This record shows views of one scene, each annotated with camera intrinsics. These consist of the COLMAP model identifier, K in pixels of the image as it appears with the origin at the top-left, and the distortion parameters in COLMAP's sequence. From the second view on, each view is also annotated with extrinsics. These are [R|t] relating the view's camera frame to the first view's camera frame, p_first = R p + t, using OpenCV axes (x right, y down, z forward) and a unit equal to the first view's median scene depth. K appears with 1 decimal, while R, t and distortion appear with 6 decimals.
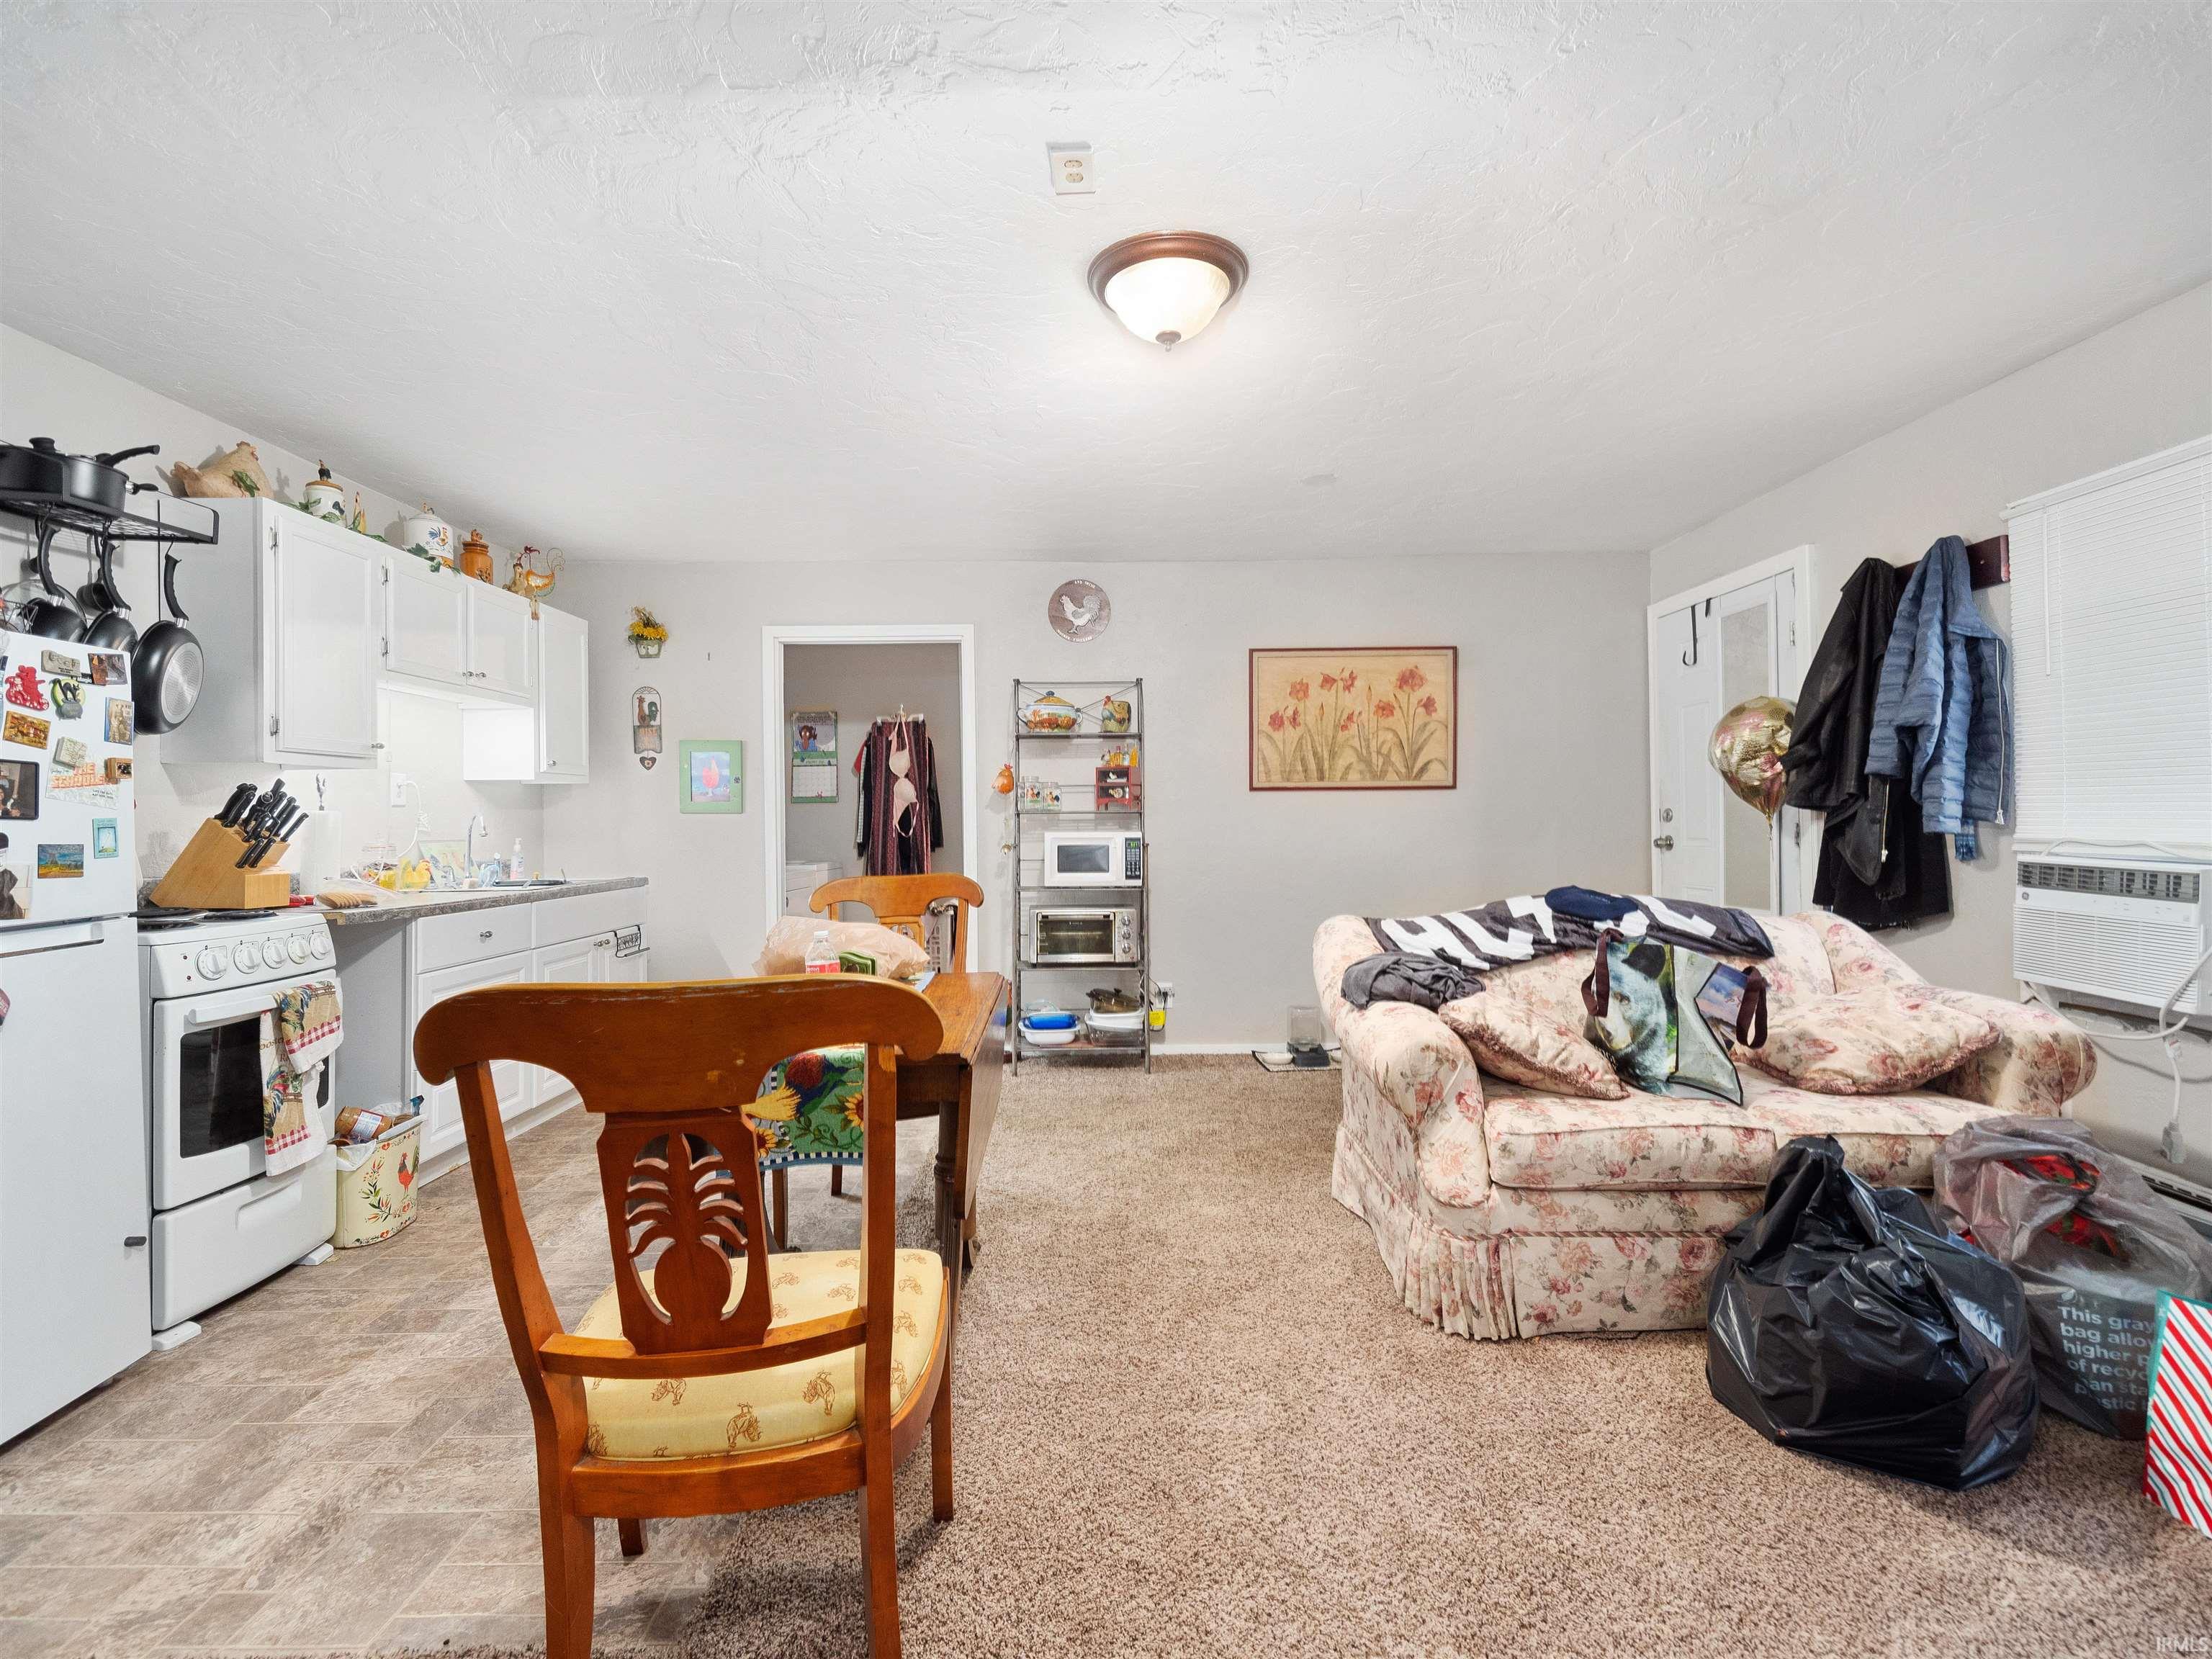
lens RADIAL K [[995.1, 0, 1101.6], [0, 995.1, 820.7], [0, 0, 1]] dist [0.002141, -0.007111]
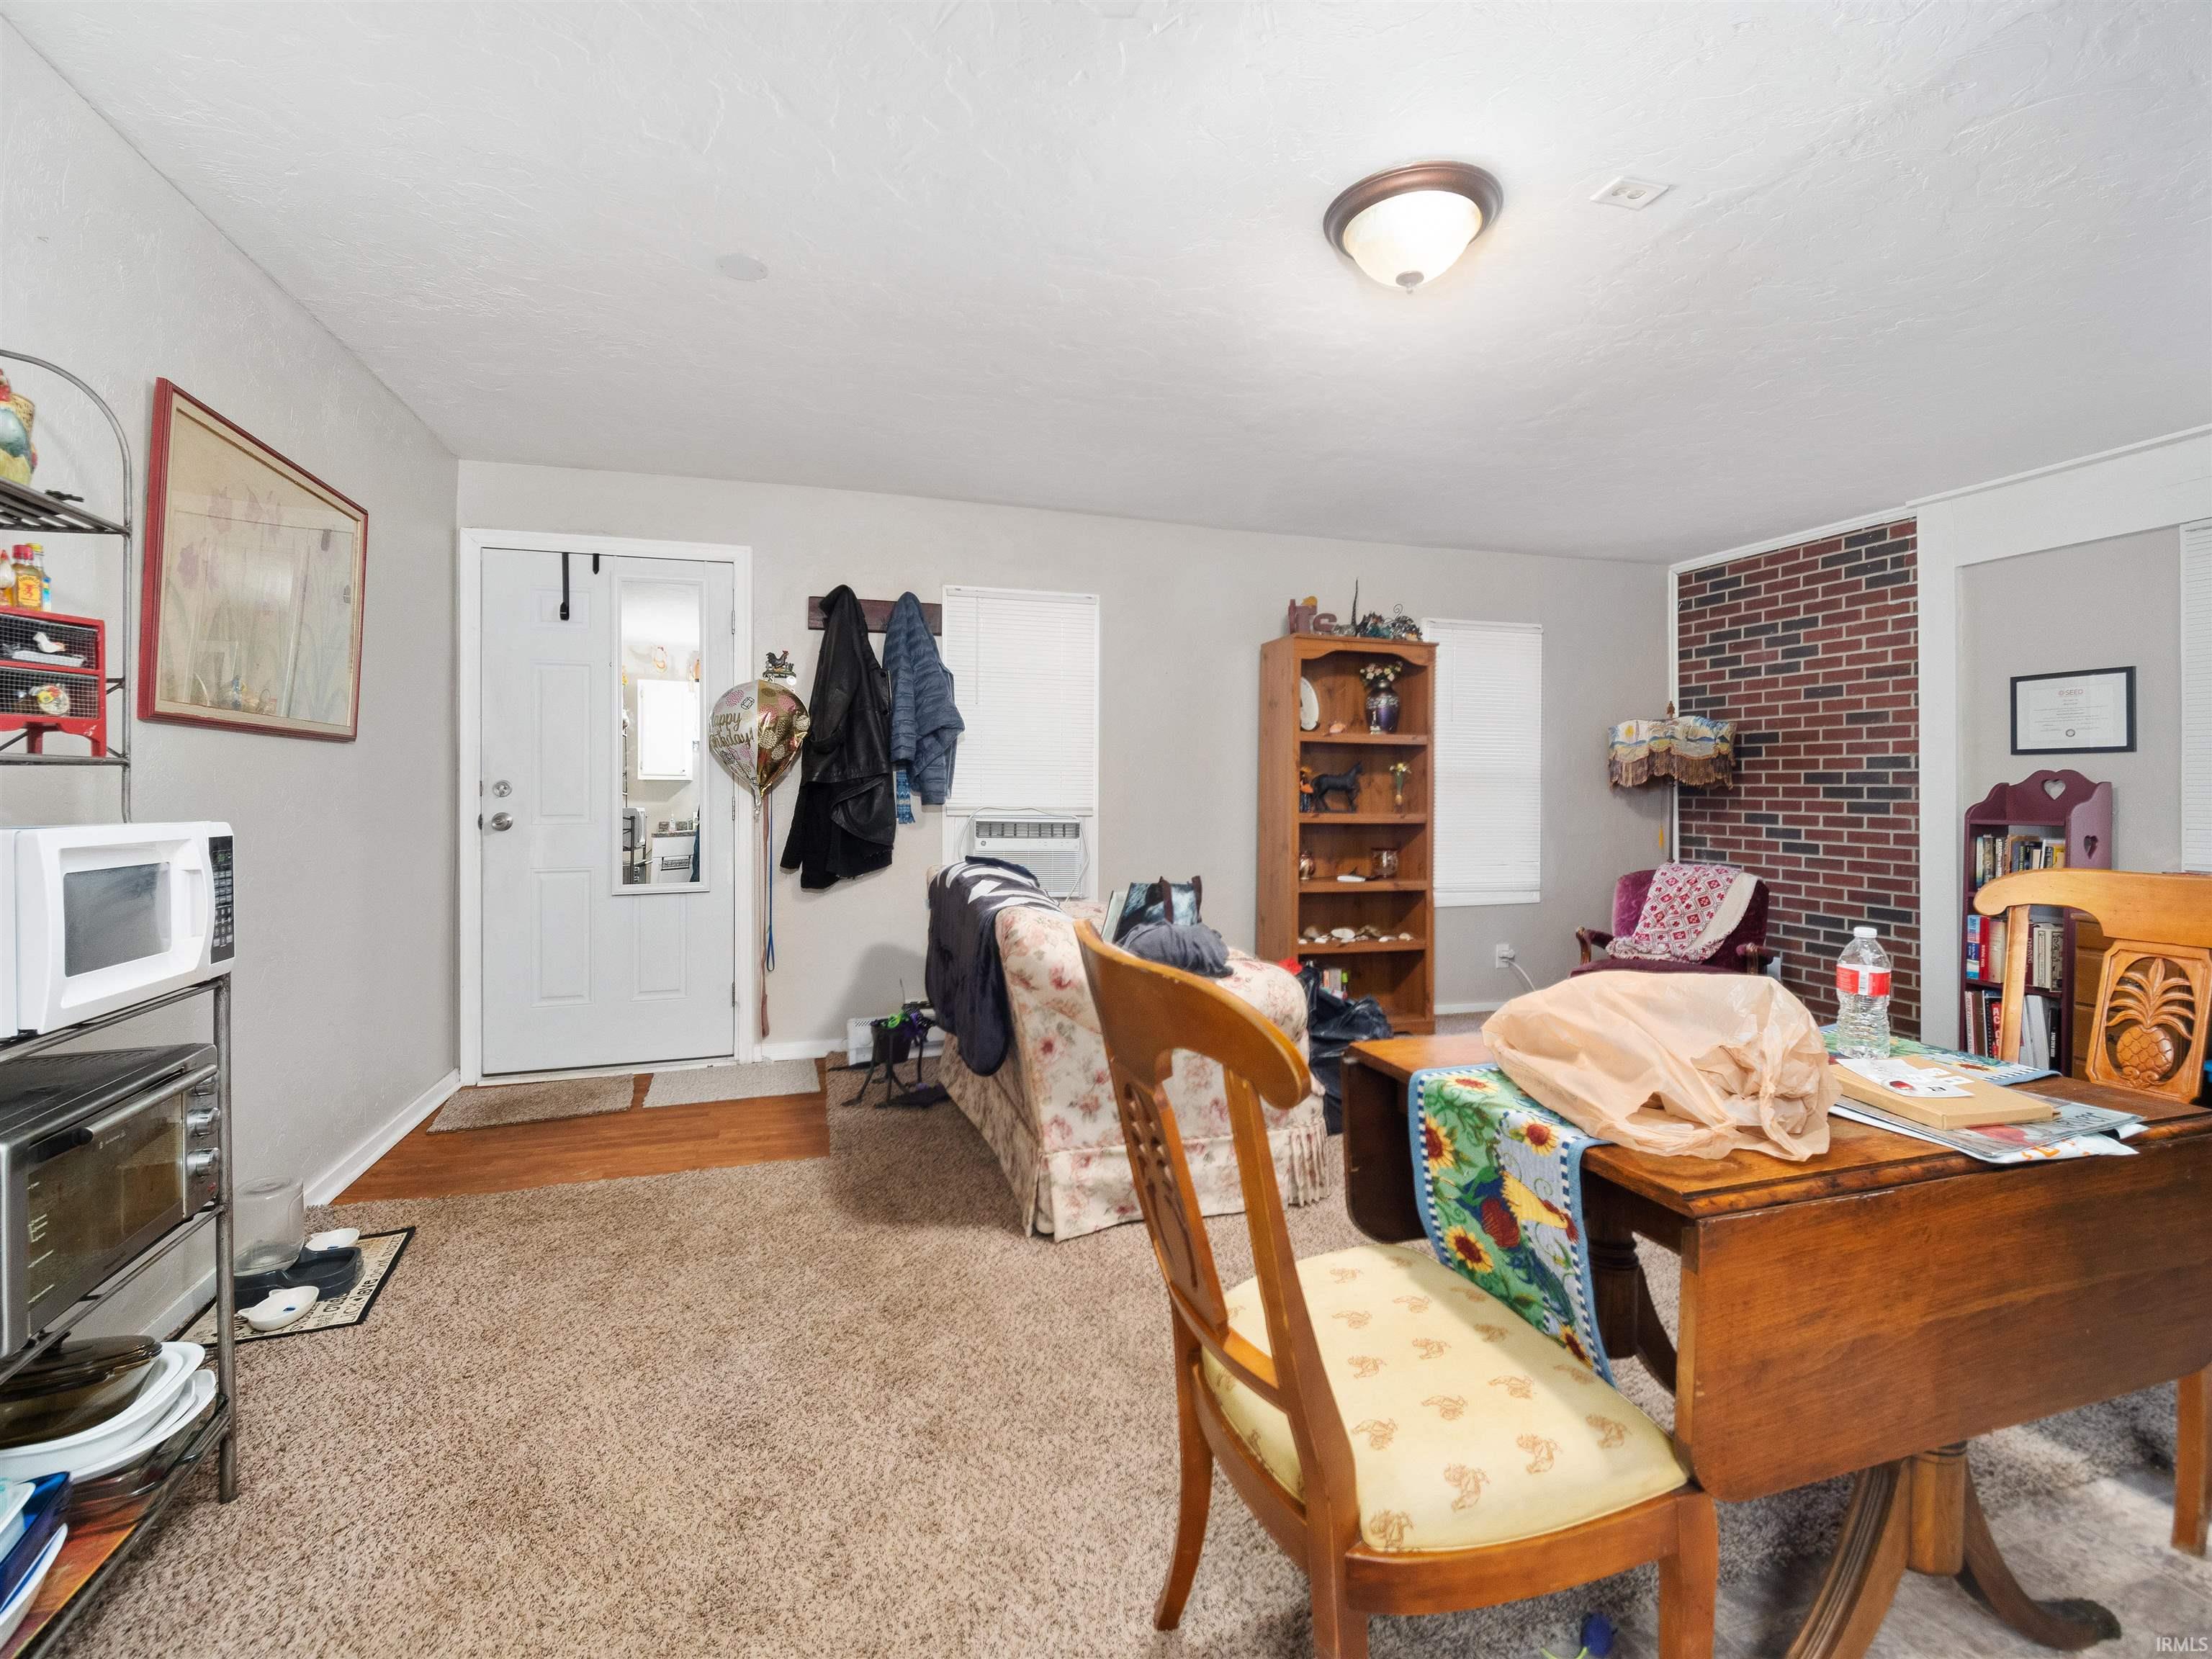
lens RADIAL K [[972.7, 0, 1101.5], [0, 972.7, 791.1], [0, 0, 1]] dist [0.000451, -0.006364]
pose [[-0.291438, 0.008064, 0.956556, -0.725315], [0.001086, 0.999967, -0.008099, 0.006380], [-0.956589, -0.001322, -0.291437, 1.548051]]
